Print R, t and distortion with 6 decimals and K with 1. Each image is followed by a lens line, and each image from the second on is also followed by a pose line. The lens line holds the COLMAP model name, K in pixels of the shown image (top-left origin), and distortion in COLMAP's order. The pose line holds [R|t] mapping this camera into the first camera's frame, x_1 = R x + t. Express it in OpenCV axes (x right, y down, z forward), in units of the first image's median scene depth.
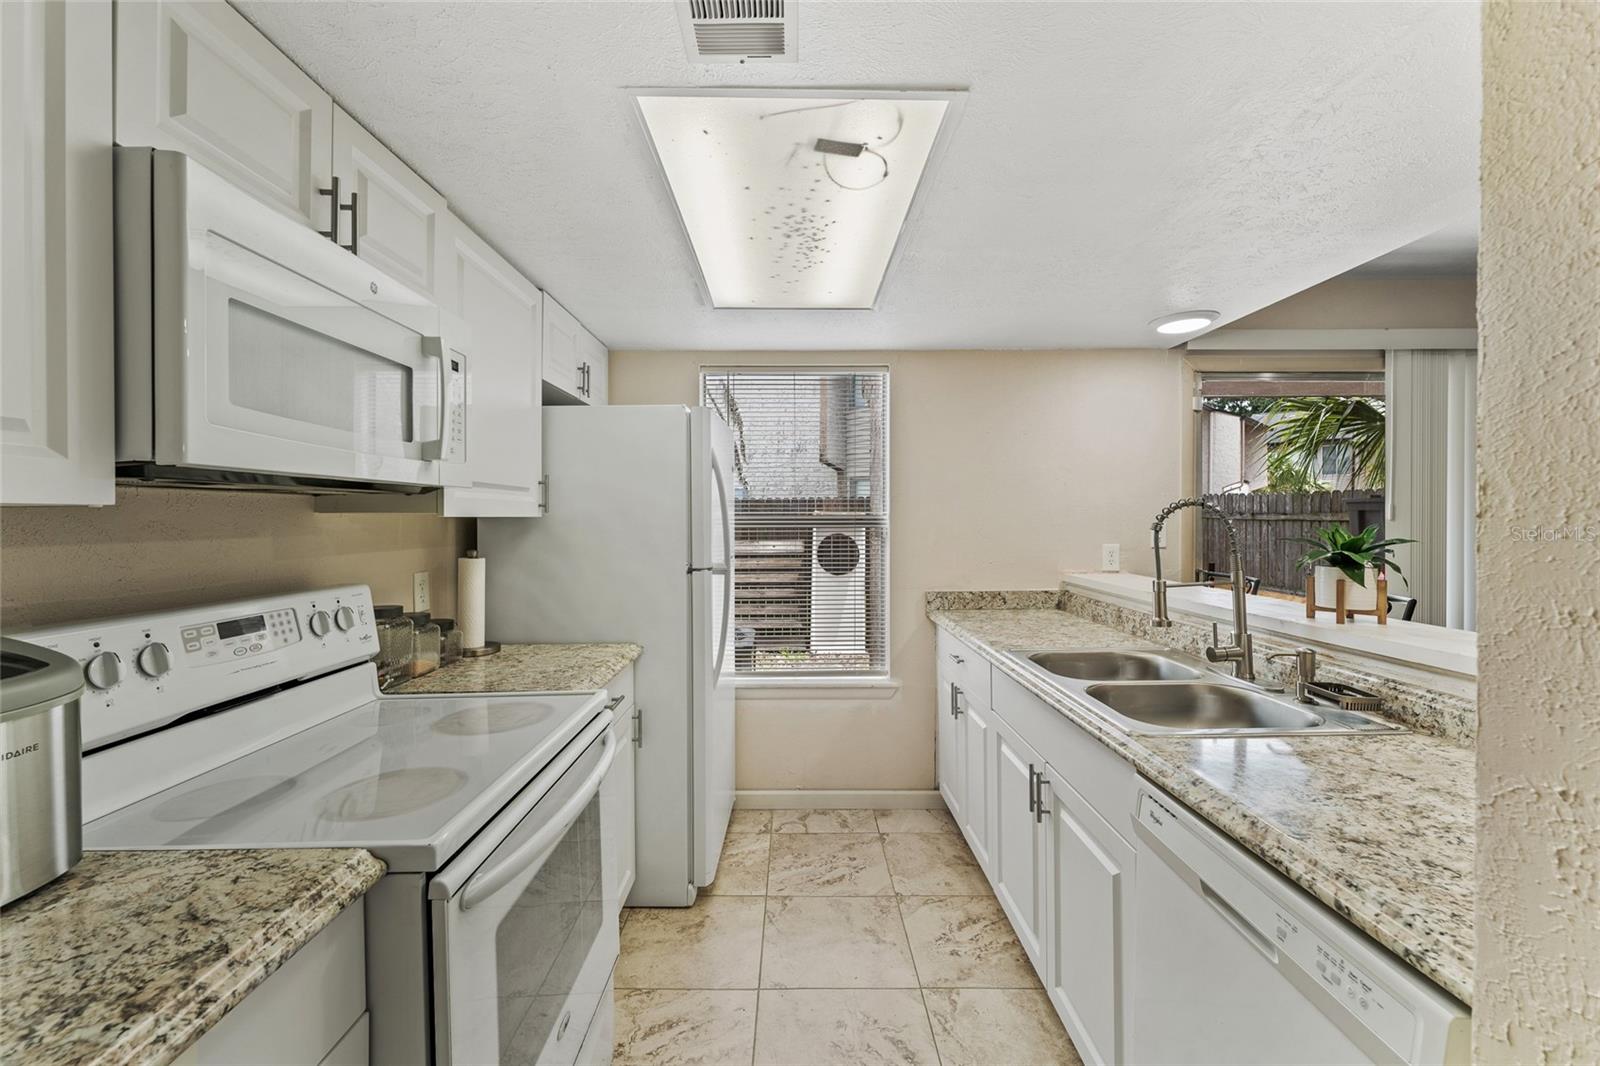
lens RADIAL K [[668.4, 0, 801.9], [0, 668.4, 519.9], [0, 0, 1]] dist [0.000038, 0.000040]
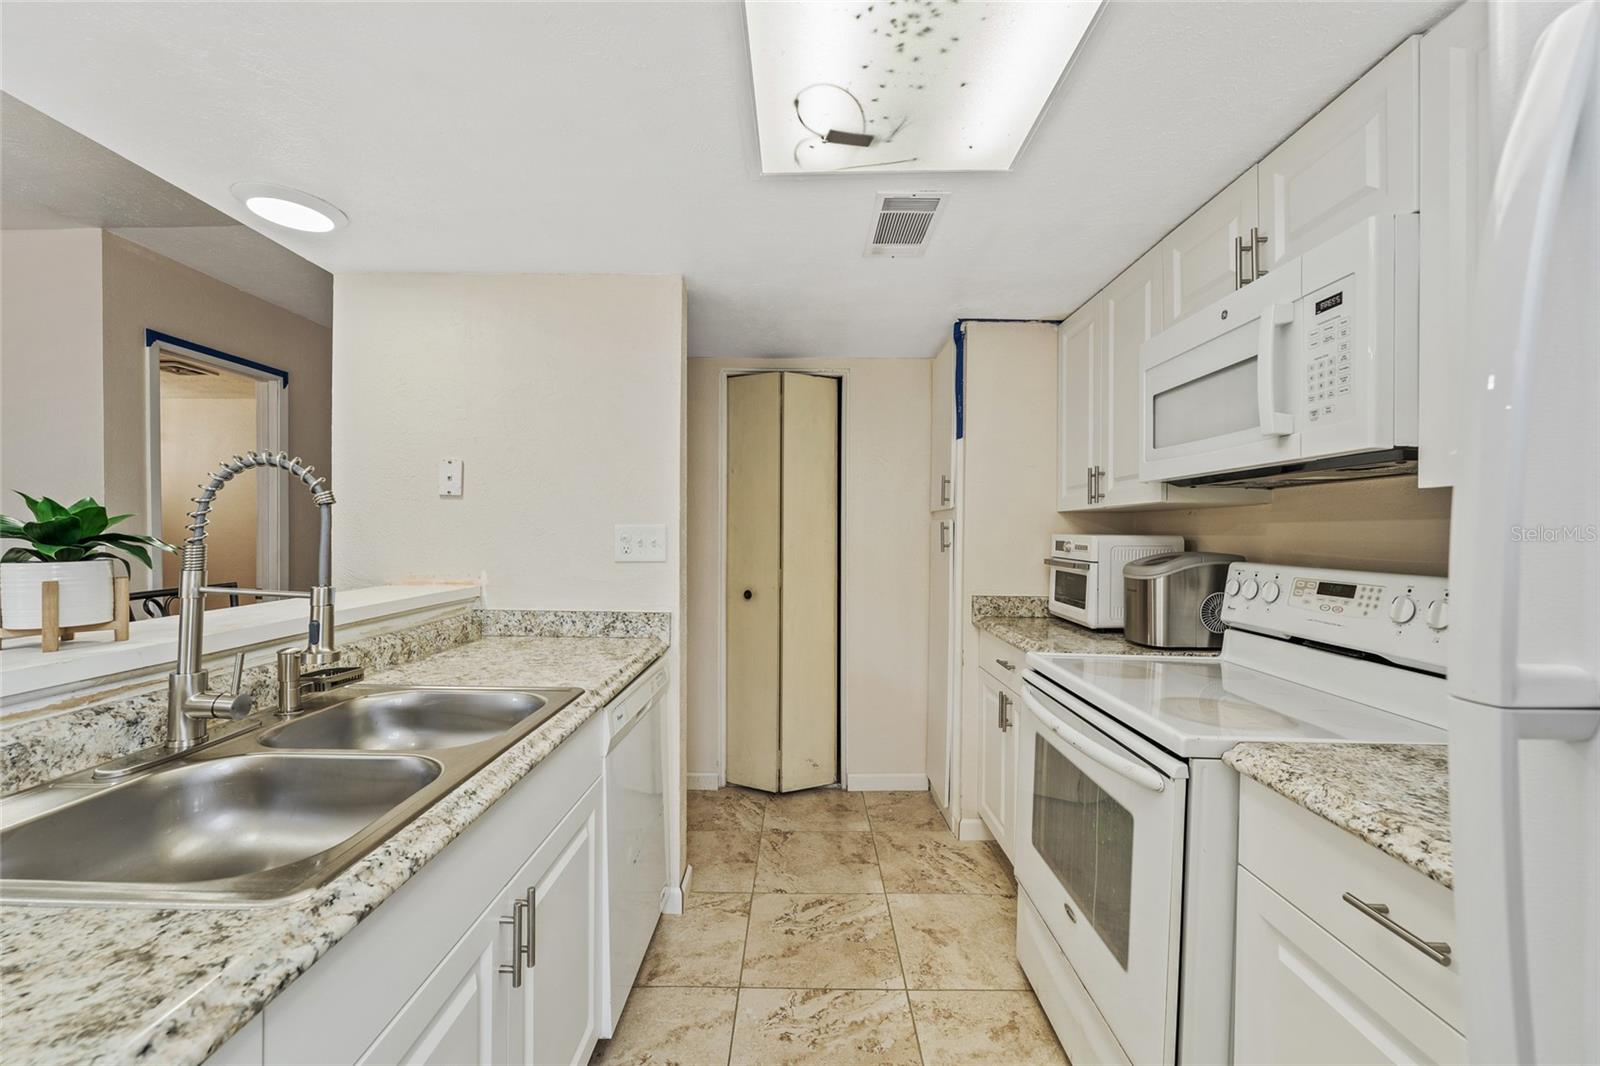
lens RADIAL K [[638.8, 0, 799.8], [0, 638.8, 536.7], [0, 0, 1]] dist [-0.003697, -0.000197]
pose [[-0.999927, -0.001868, 0.011938, 0.122981], [-0.001734, 0.999935, 0.011258, 0.048333], [-0.011958, 0.011237, -0.999865, 2.058512]]
